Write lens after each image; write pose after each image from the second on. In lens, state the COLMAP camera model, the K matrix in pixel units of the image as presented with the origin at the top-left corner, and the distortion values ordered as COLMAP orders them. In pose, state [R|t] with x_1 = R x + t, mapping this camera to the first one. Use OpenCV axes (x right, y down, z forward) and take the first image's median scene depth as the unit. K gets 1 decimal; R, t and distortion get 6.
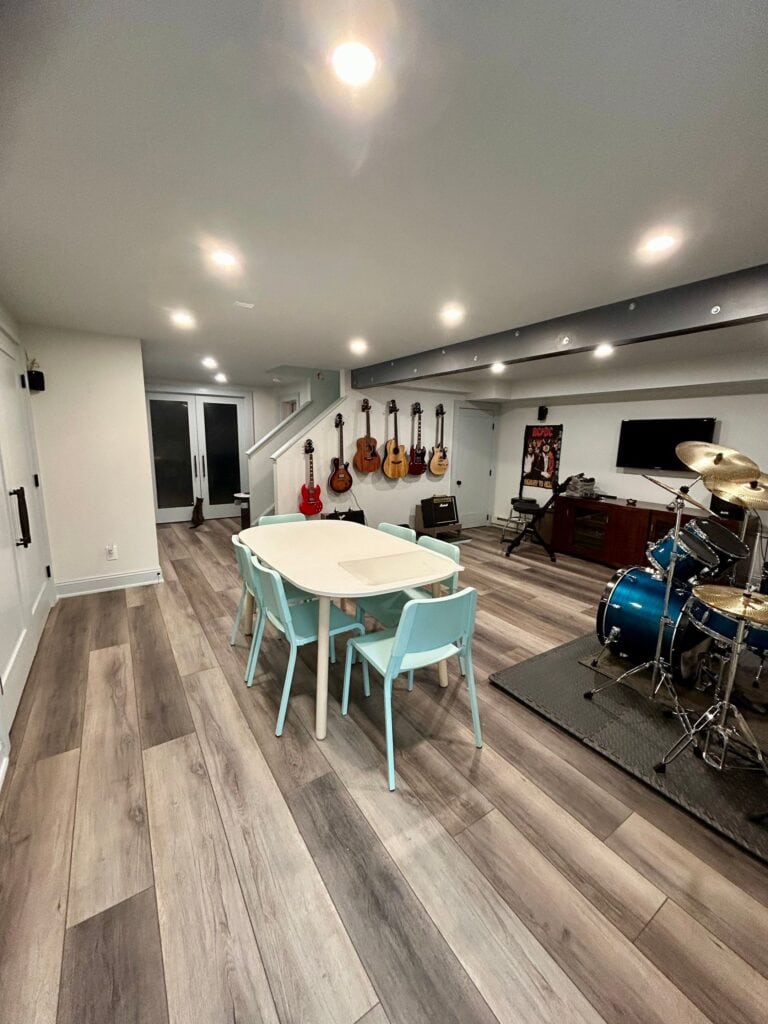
lens RADIAL K [[409.3, 0, 385.9], [0, 409.3, 507.9], [0, 0, 1]] dist [-0.004042, 0.000622]
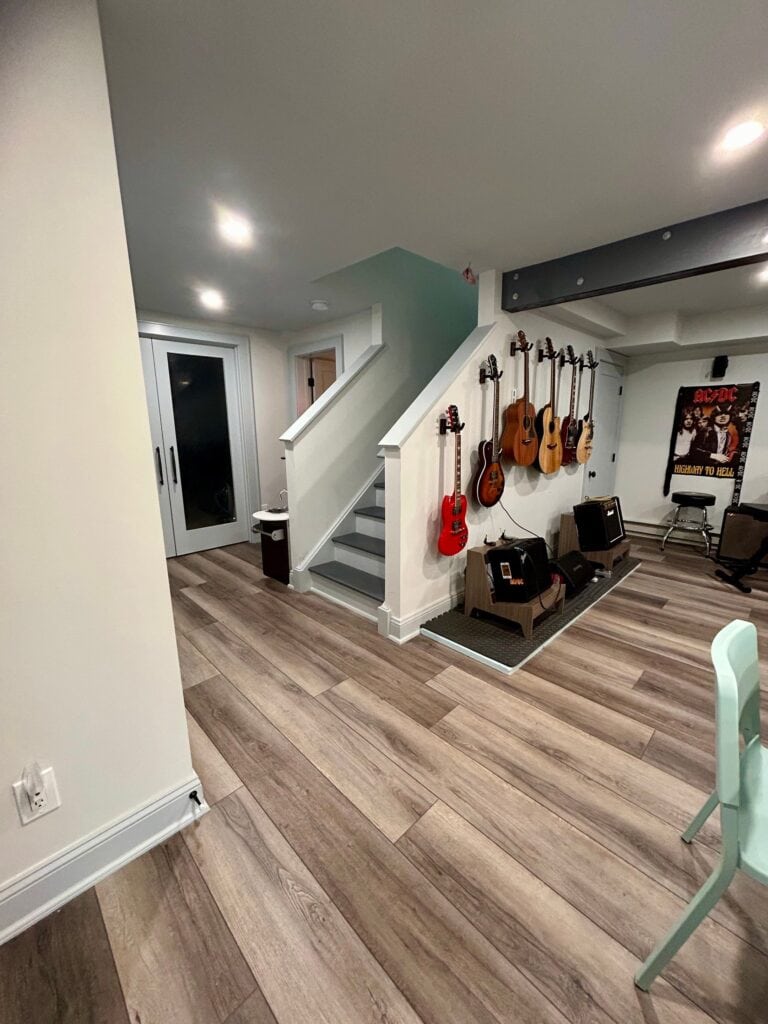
lens RADIAL K [[409.3, 0, 386.1], [0, 409.3, 510.3], [0, 0, 1]] dist [-0.004042, 0.000622]
pose [[0.981212, -0.061697, 0.182800, -0.587365], [0.054221, 0.997486, 0.045620, -0.109362], [-0.185155, -0.034851, 0.982091, 0.849146]]
